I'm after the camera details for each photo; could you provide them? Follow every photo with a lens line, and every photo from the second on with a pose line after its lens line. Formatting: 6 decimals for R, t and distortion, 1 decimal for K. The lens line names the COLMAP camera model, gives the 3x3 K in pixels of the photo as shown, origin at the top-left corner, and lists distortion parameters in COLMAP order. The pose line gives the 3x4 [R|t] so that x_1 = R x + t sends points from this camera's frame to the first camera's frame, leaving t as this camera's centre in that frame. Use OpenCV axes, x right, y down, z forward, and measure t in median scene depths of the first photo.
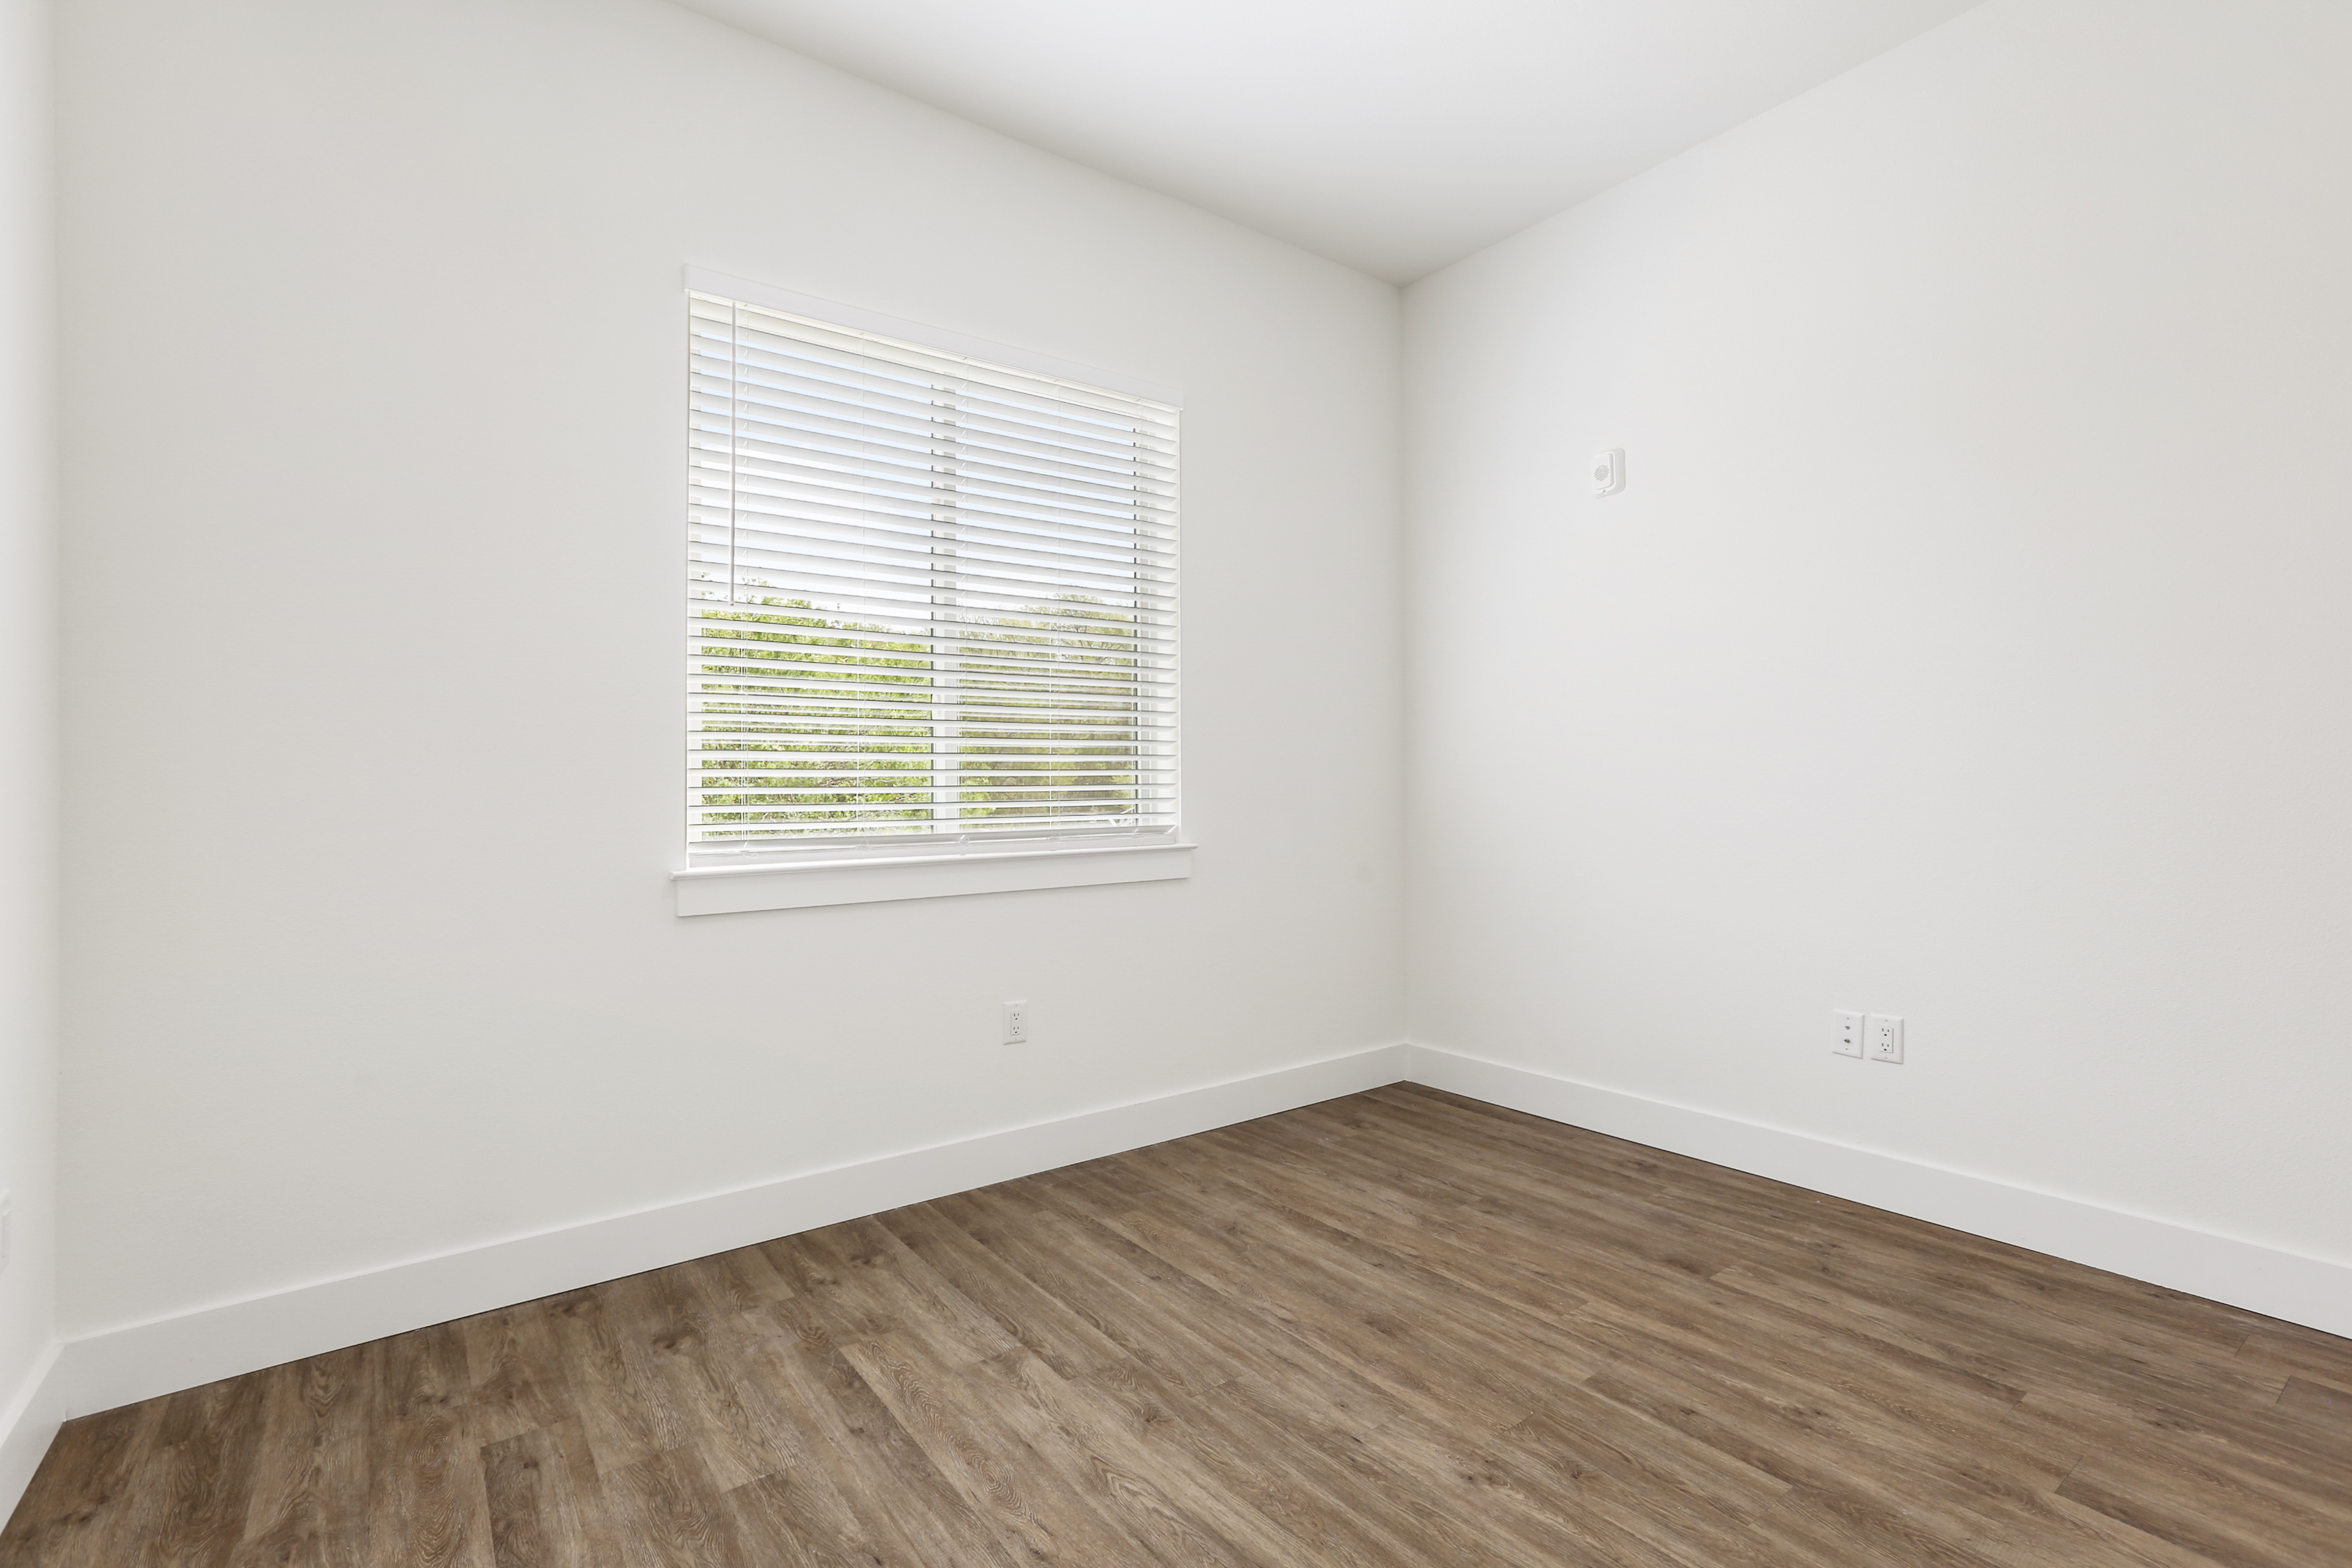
lens RADIAL K [[1093.3, 0, 1172.4], [0, 1093.3, 760.4], [0, 0, 1]] dist [-0.037303, 0.020546]
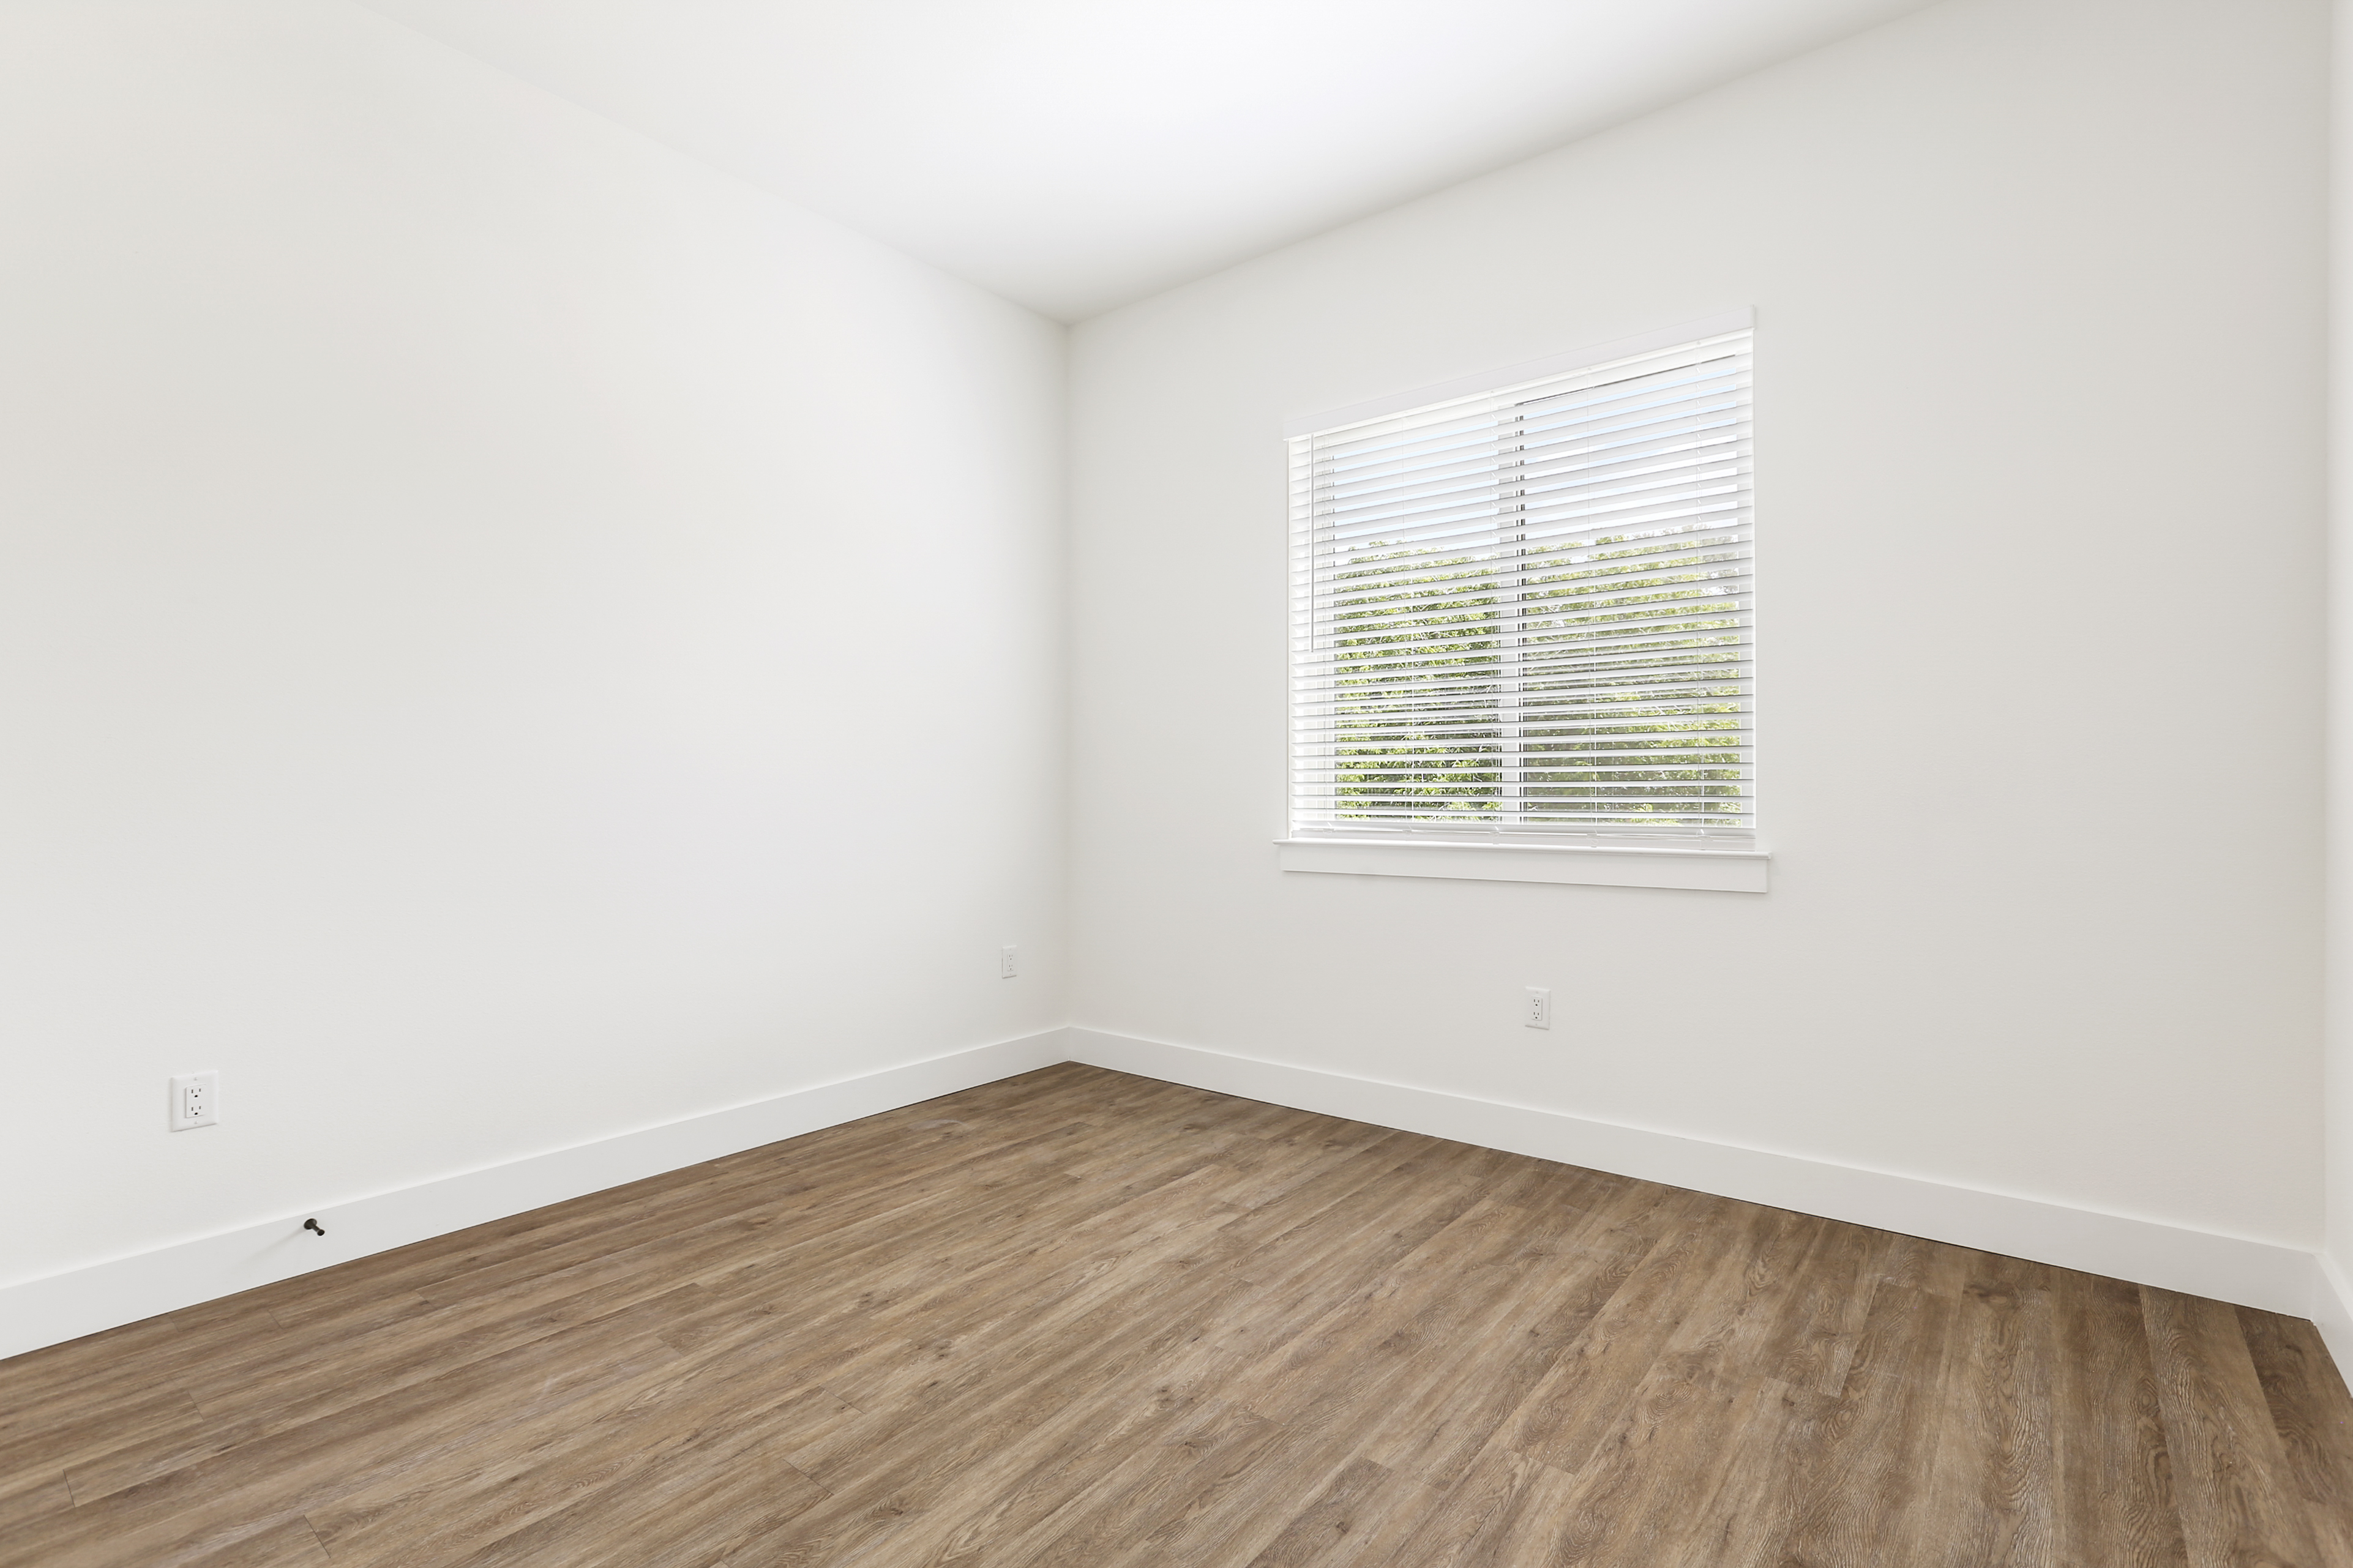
lens RADIAL K [[1081.9, 0, 1171.7], [0, 1081.9, 775.3], [0, 0, 1]] dist [-0.026436, 0.012897]
pose [[0.244517, -0.000784, -0.969645, 1.067101], [0.028804, 0.999564, 0.006455, -0.003665], [0.969217, -0.029508, 0.244433, 0.566940]]
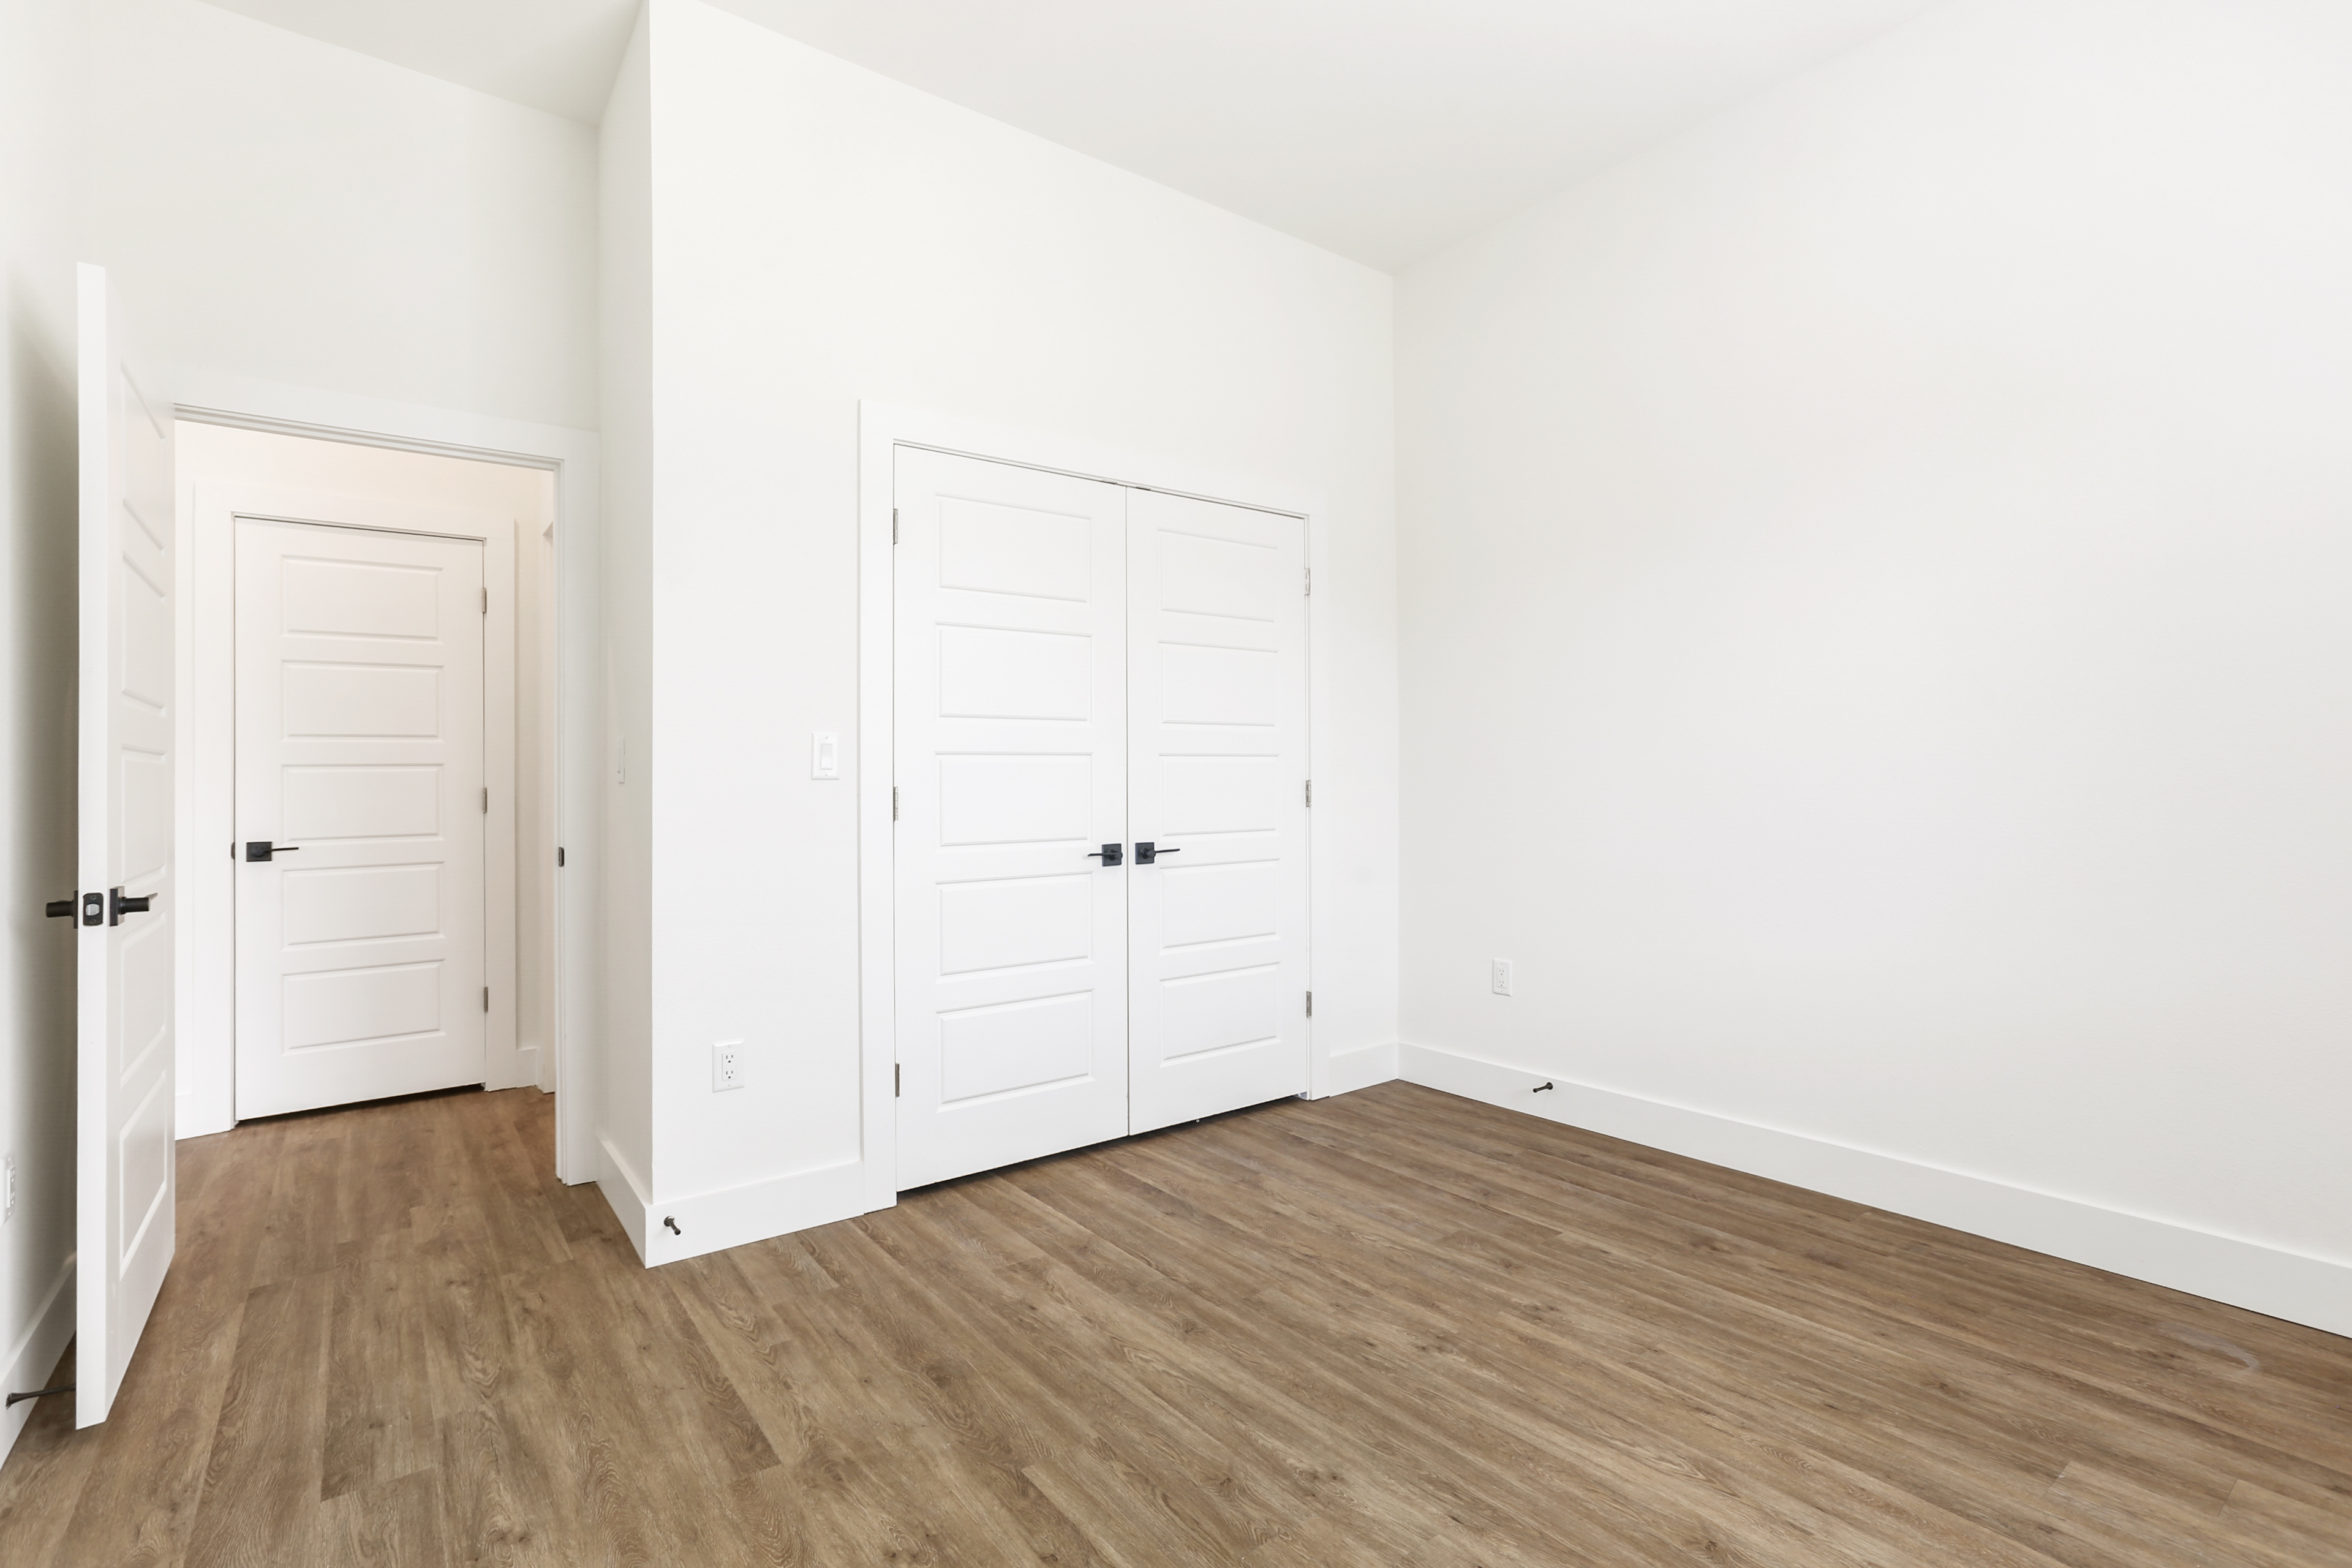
lens RADIAL K [[1107.5, 0, 1177.3], [0, 1107.5, 781.8], [0, 0, 1]] dist [-0.031432, 0.016456]
pose [[-0.999767, 0.019265, -0.009763, 0.318419], [0.019515, 0.999466, -0.026194, 0.038643], [0.009253, -0.026378, -0.999609, 1.539043]]
